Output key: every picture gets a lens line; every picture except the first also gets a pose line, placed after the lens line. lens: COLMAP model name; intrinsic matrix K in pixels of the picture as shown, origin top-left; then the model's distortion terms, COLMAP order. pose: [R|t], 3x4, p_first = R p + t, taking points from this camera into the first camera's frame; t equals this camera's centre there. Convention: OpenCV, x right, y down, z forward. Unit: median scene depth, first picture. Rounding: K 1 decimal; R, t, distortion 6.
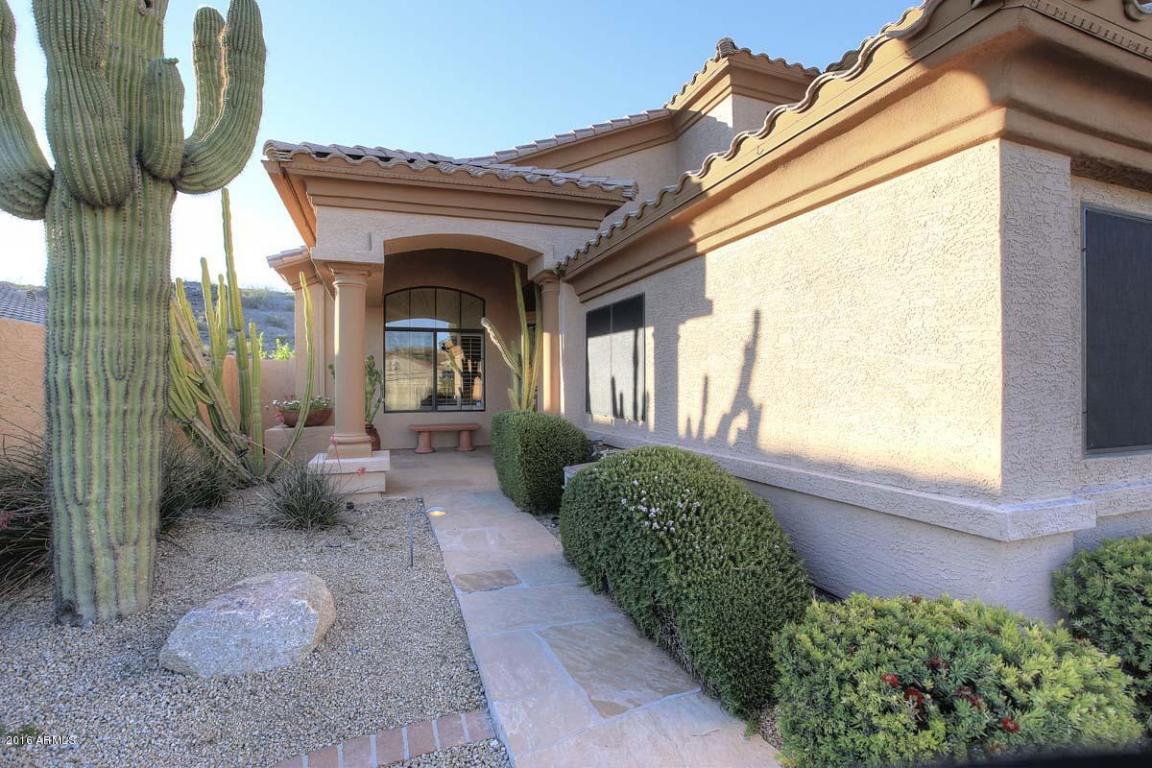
lens RADIAL K [[530.3, 0, 576.0], [0, 530.3, 384.0], [0, 0, 1]] dist [-0.052923, 0.017704]
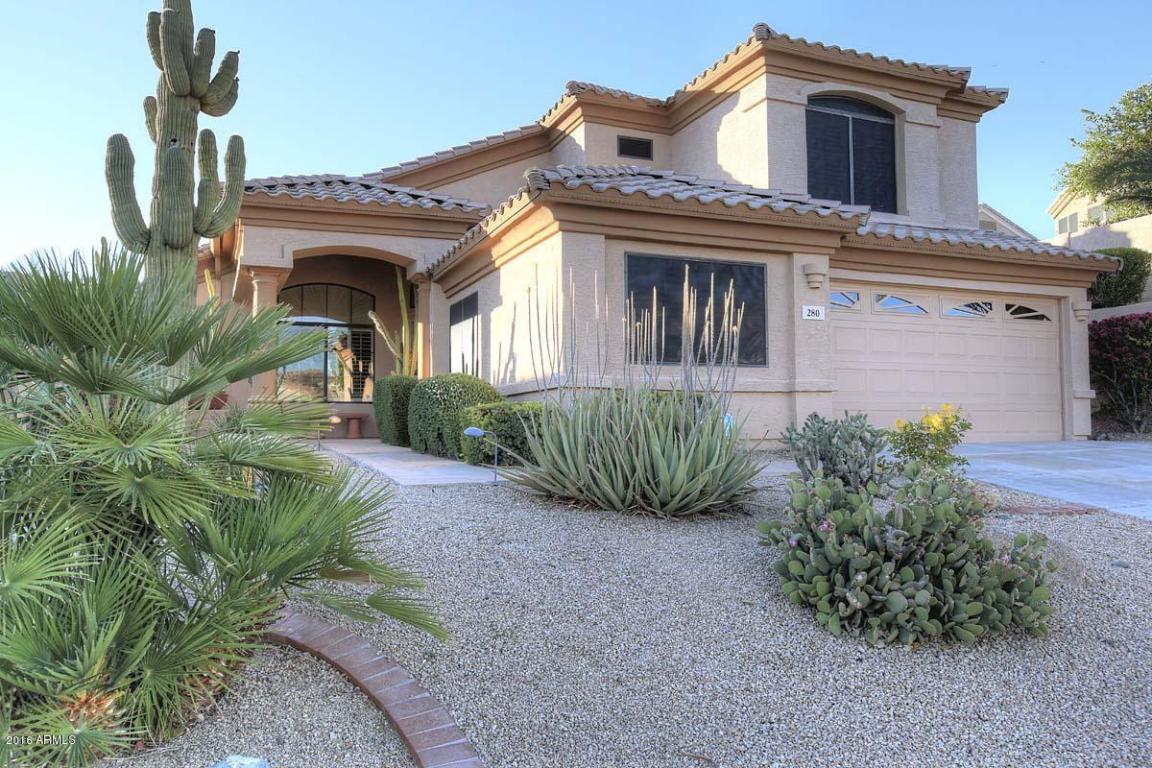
lens RADIAL K [[852.5, 0, 576.0], [0, 852.5, 384.0], [0, 0, 1]] dist [0.003527, 0.002424]
pose [[0.999071, -0.000756, 0.043083, 0.237233], [0.003276, 0.998286, -0.058437, 0.176826], [-0.042965, 0.058524, 0.997361, -1.069094]]
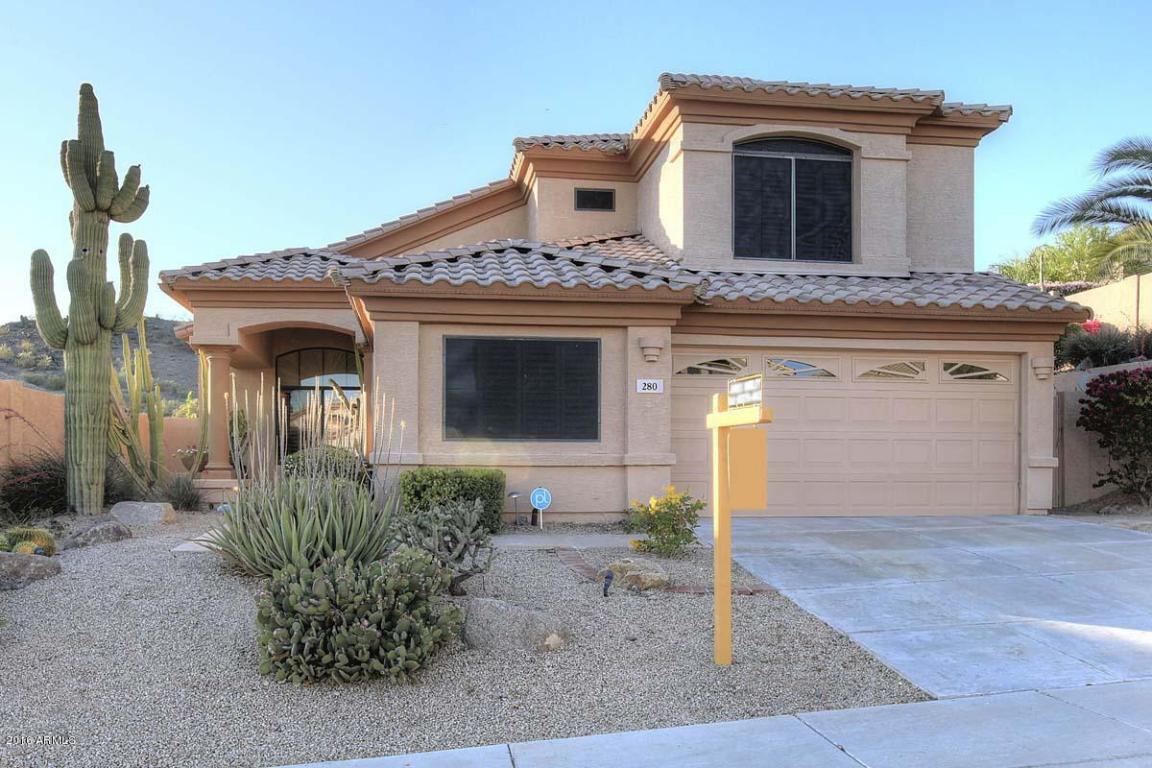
lens RADIAL K [[1013.7, 0, 571.7], [0, 1013.7, 487.2], [0, 0, 1]] dist [-0.015456, -0.000951]
pose [[0.978040, 0.005291, -0.208350, 1.008139], [-0.004250, 0.999976, 0.005446, 0.130170], [0.208374, -0.004441, 0.978039, -1.387349]]
